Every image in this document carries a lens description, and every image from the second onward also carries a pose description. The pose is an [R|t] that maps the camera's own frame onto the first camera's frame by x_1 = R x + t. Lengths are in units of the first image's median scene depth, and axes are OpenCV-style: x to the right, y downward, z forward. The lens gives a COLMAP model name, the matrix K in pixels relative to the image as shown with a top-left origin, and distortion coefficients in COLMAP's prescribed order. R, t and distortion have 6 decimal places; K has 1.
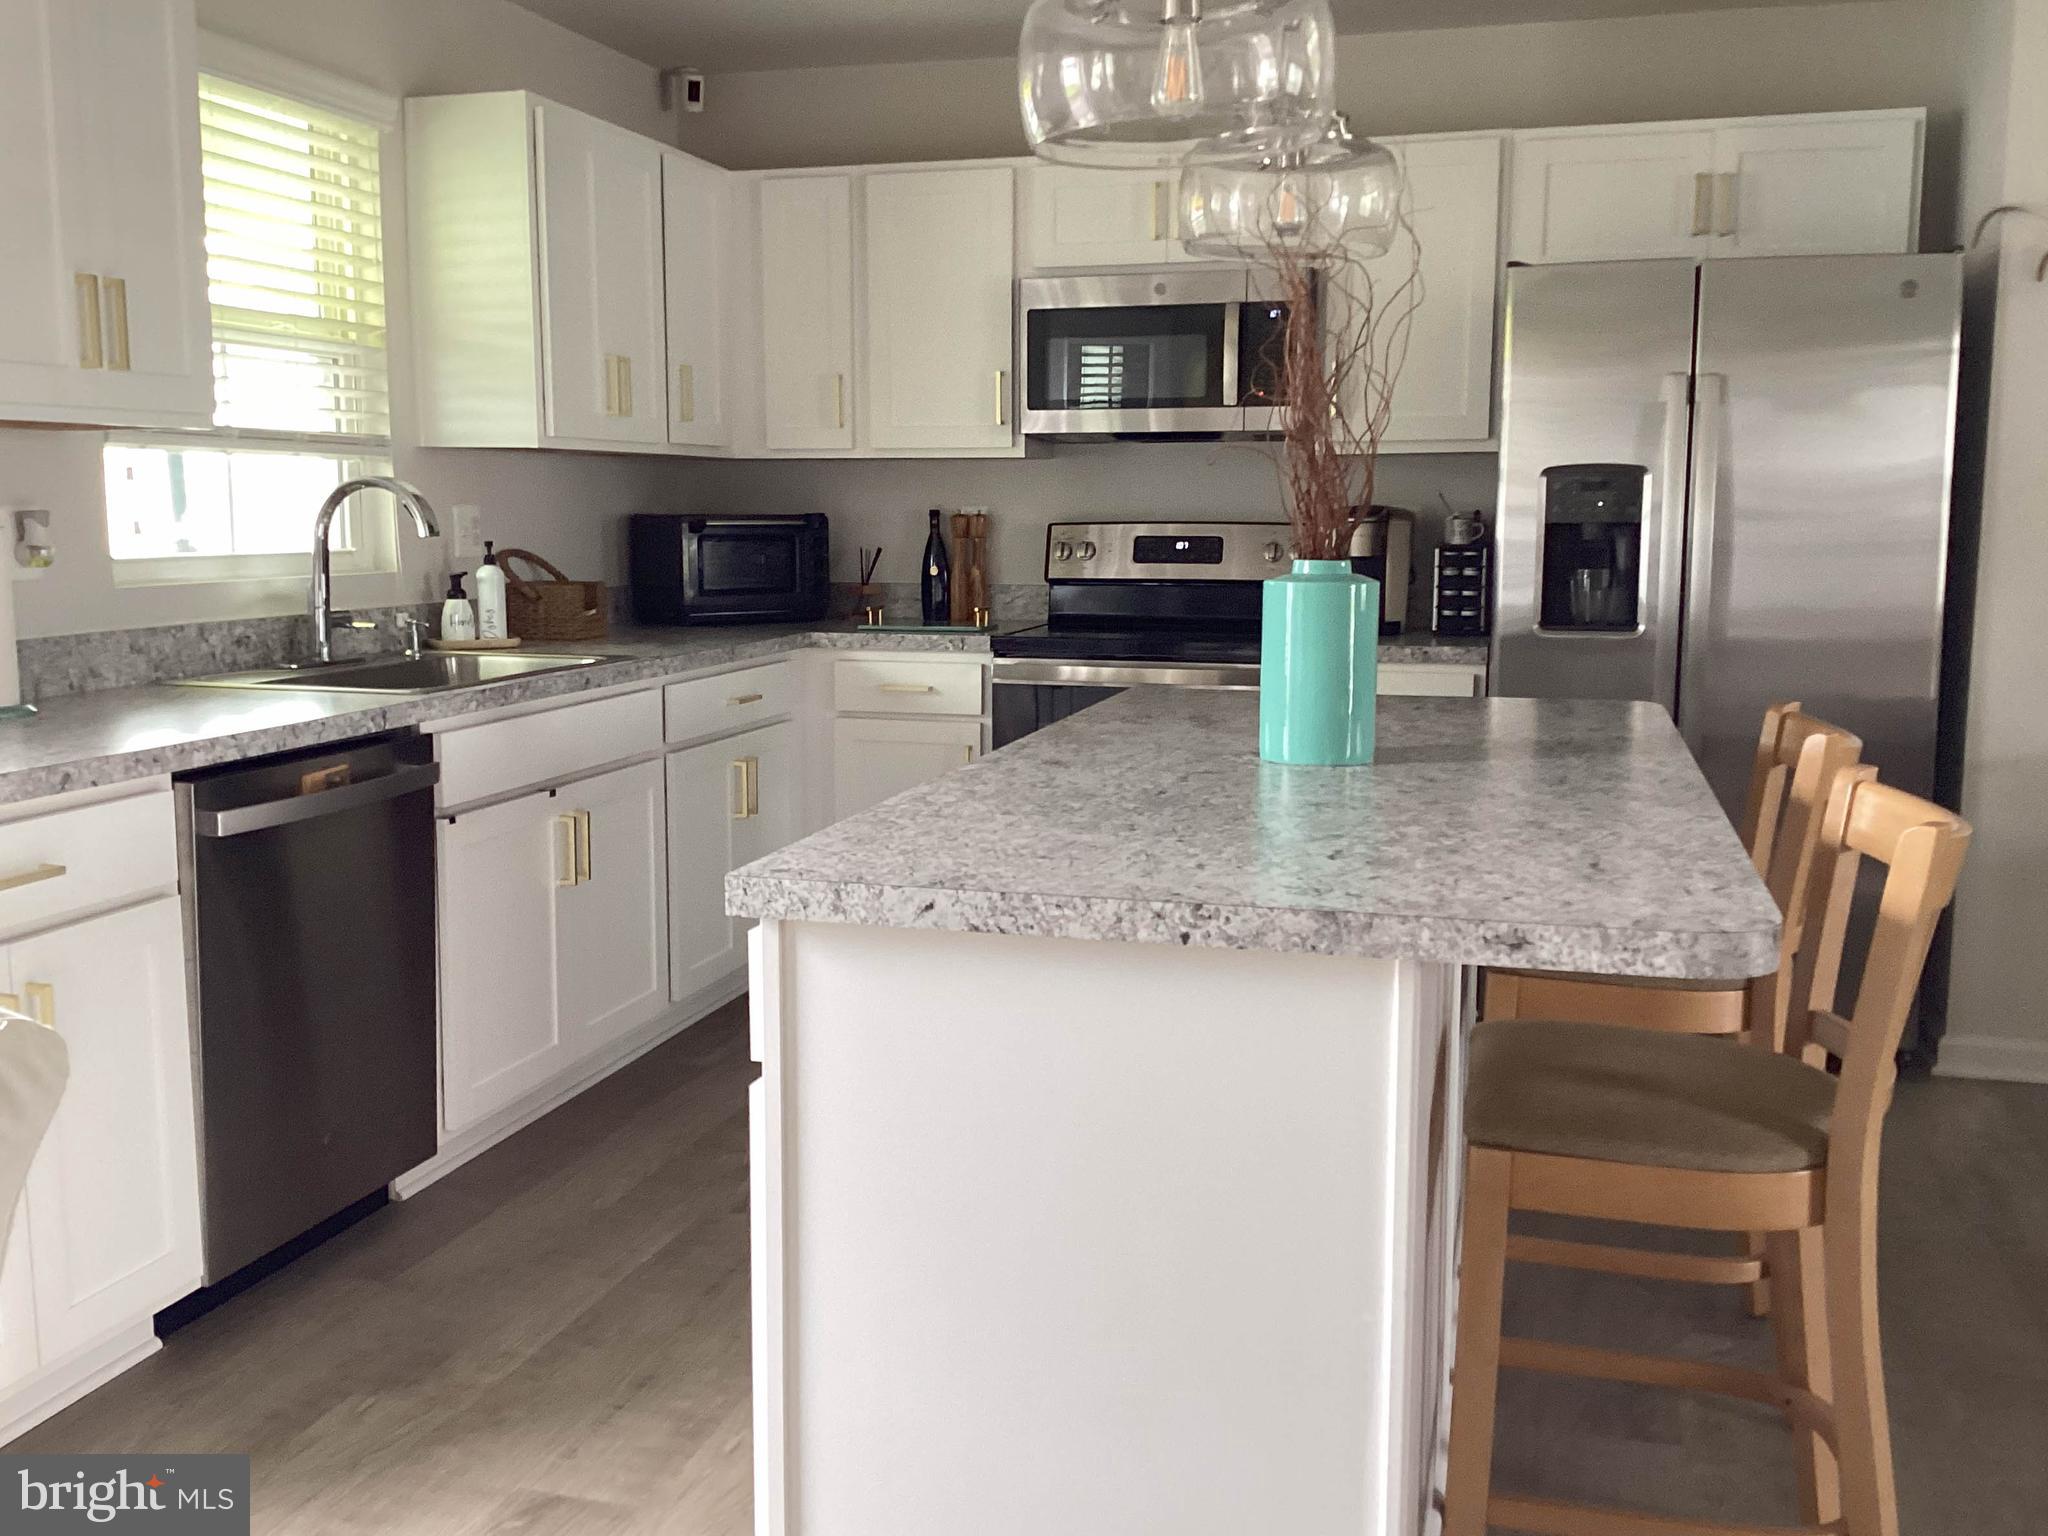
lens RADIAL K [[1865.0, 0, 1024.0], [0, 1865.0, 768.0], [0, 0, 1]] dist [0.078763, -0.119598]
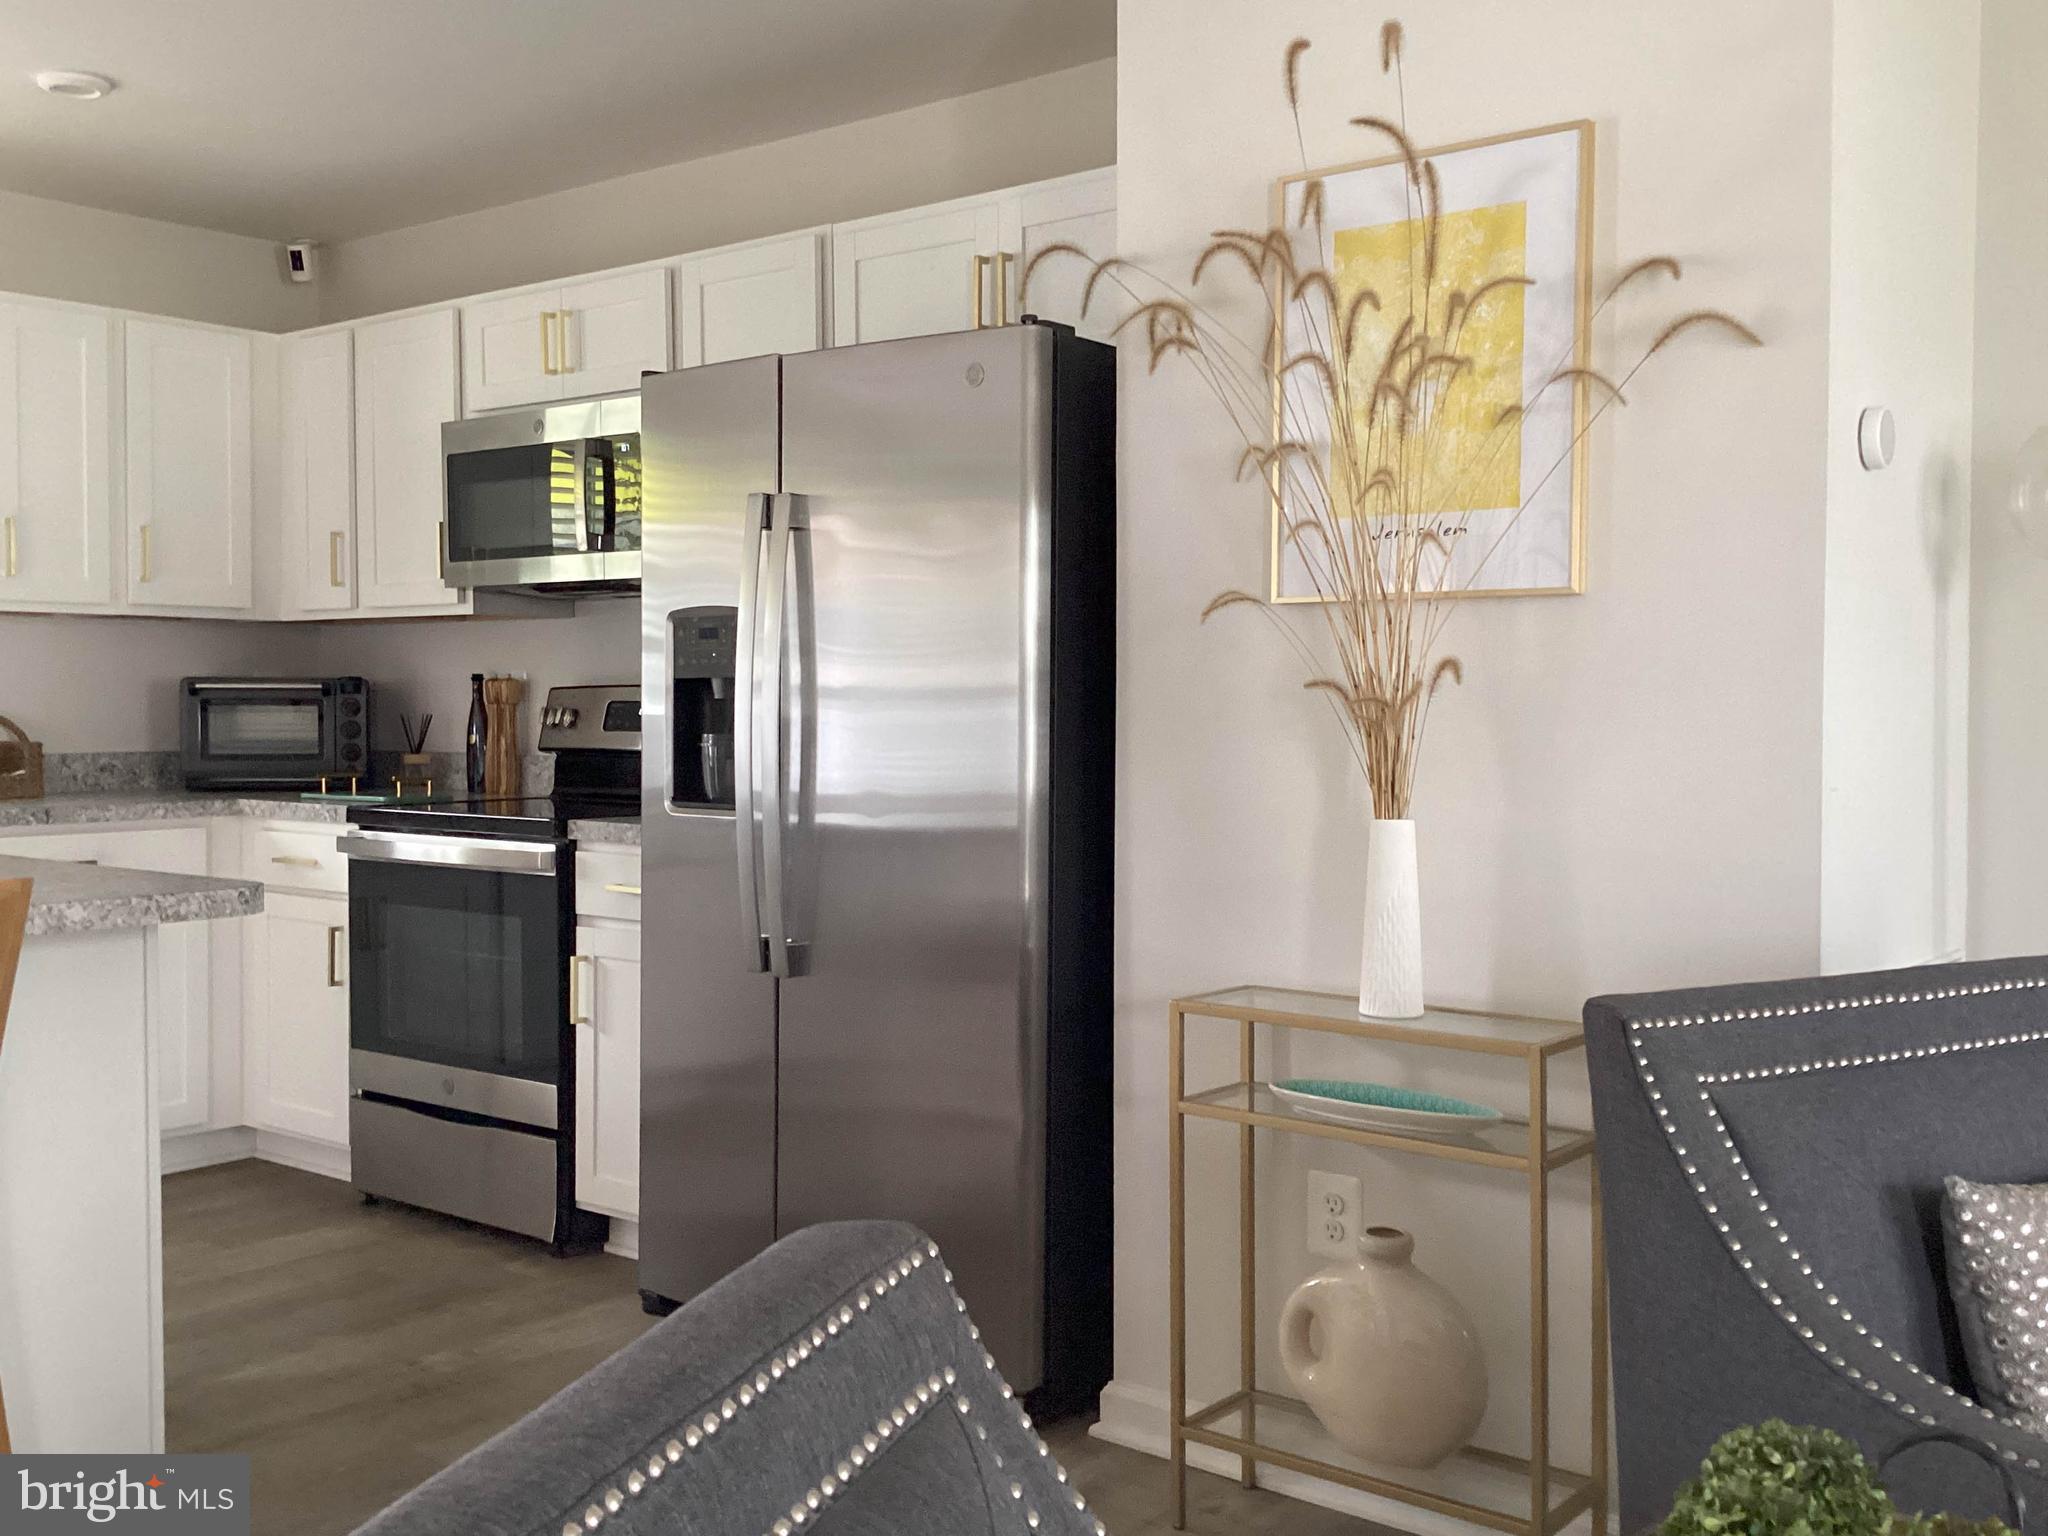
lens RADIAL K [[1921.5, 0, 1024.0], [0, 1921.5, 768.0], [0, 0, 1]] dist [0.076870, -0.151472]
pose [[0.928860, 0.014331, -0.370153, 0.663898], [-0.052225, 0.994337, -0.092558, -0.019691], [0.366730, 0.105305, 0.924348, 0.256066]]
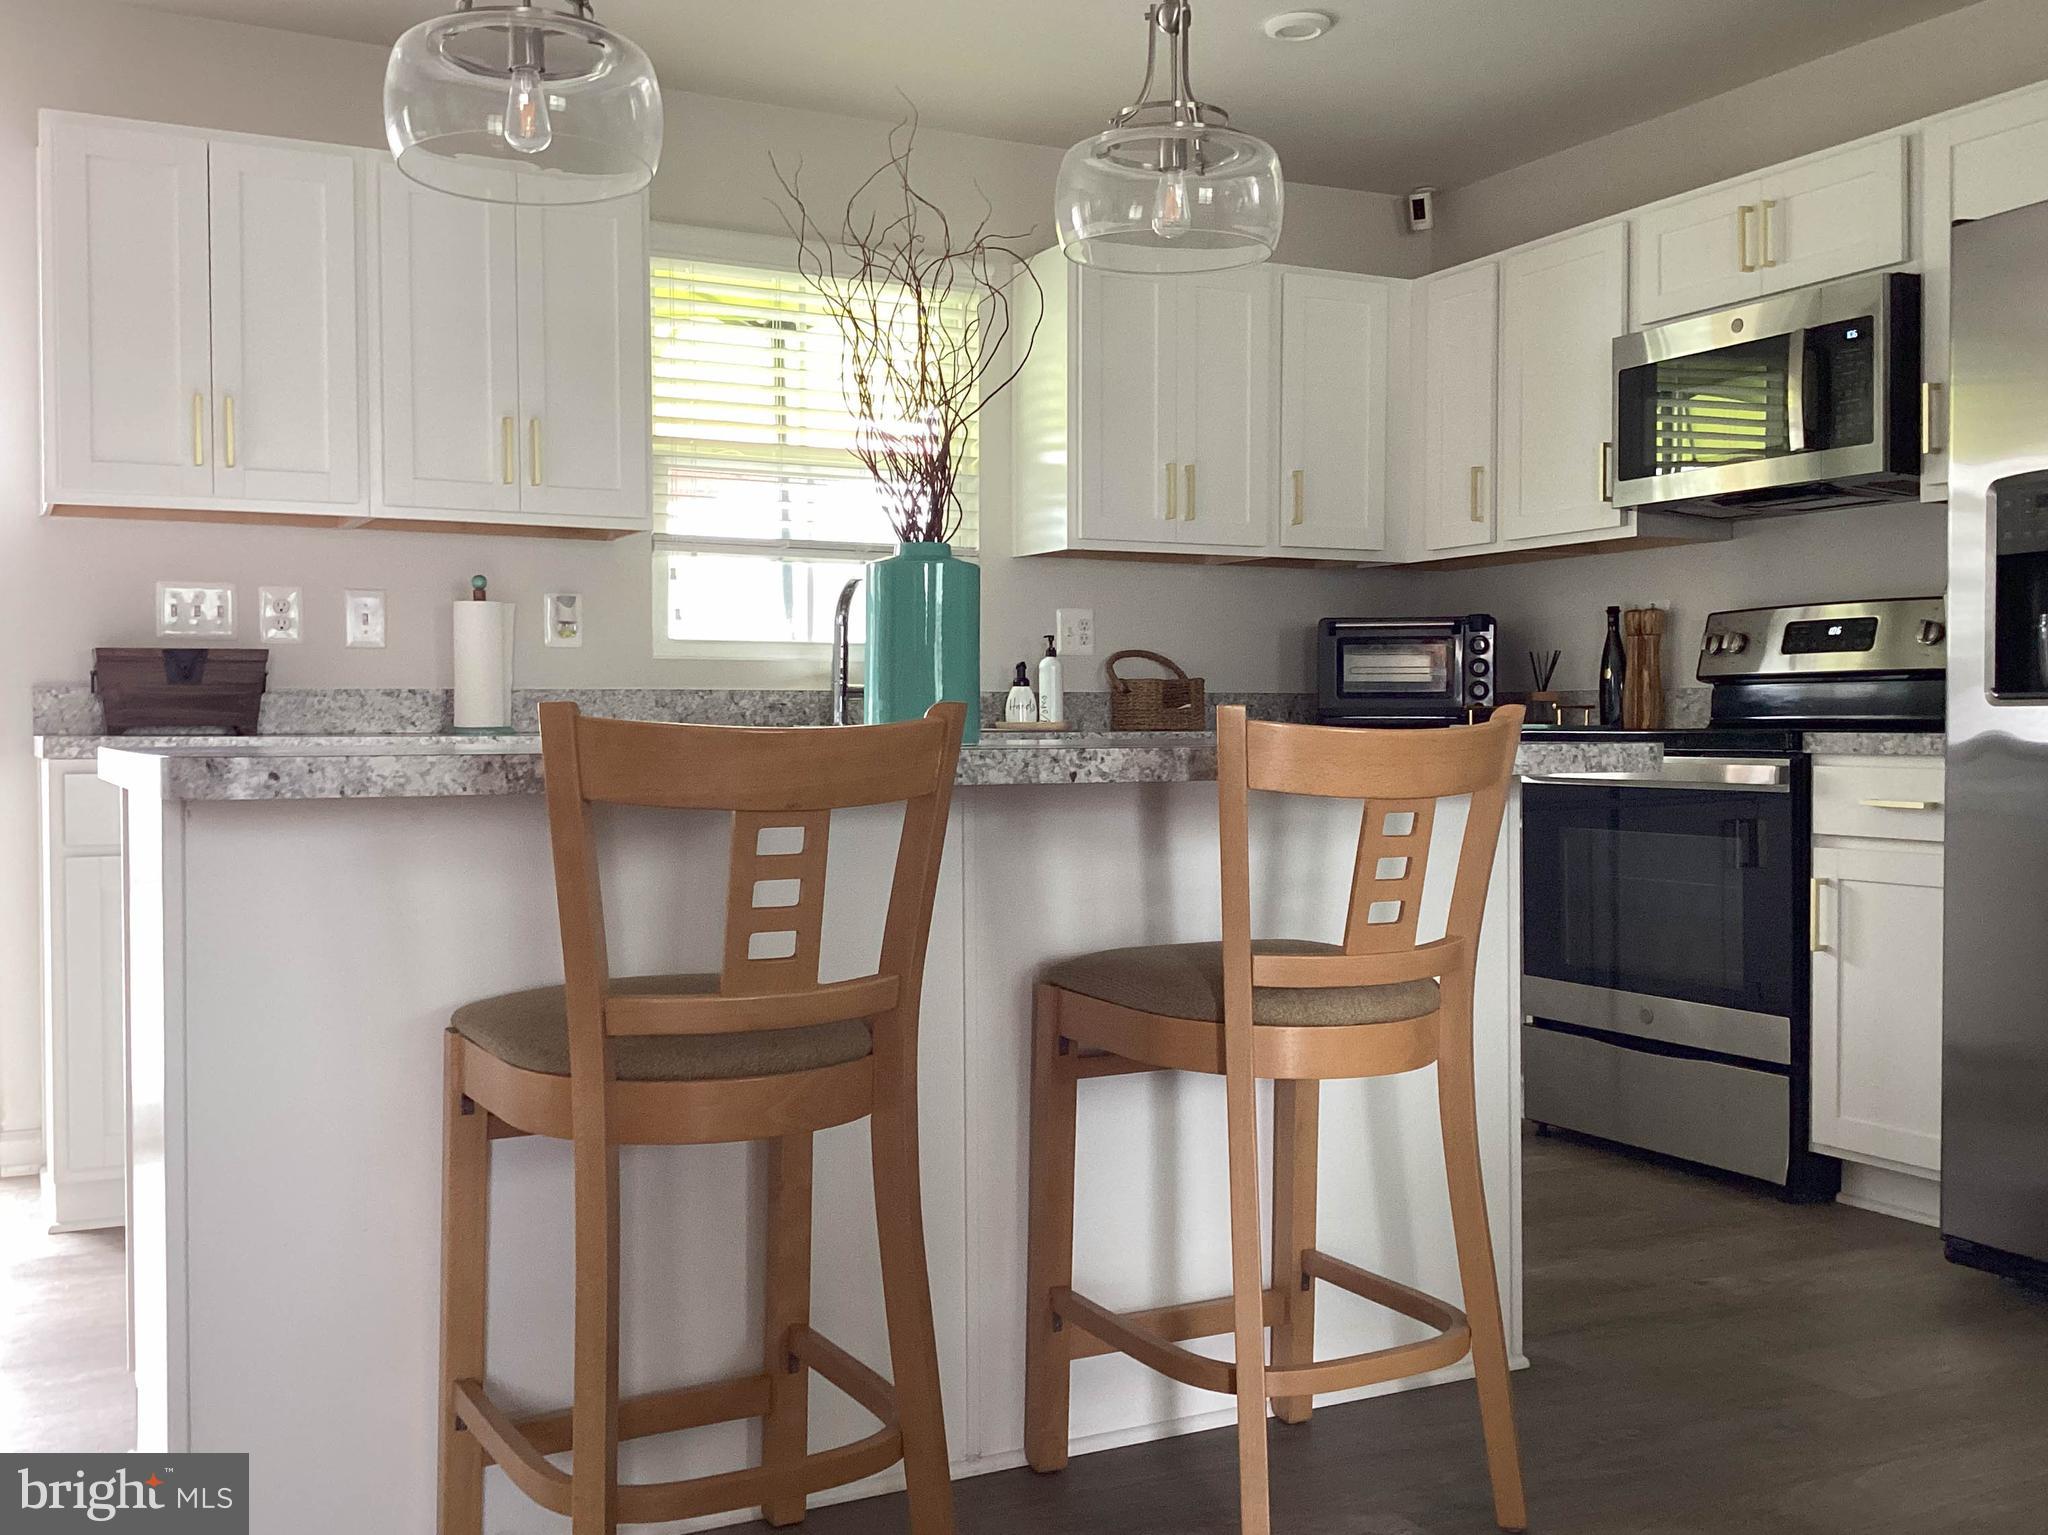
lens RADIAL K [[1921.5, 0, 1024.0], [0, 1921.5, 767.5], [0, 0, 1]] dist [0.100333, -0.314269]
pose [[0.689138, 0.015997, -0.724454, 0.511247], [-0.097954, 0.992636, -0.071260, 0.038967], [0.717979, 0.120071, 0.685630, 0.199032]]
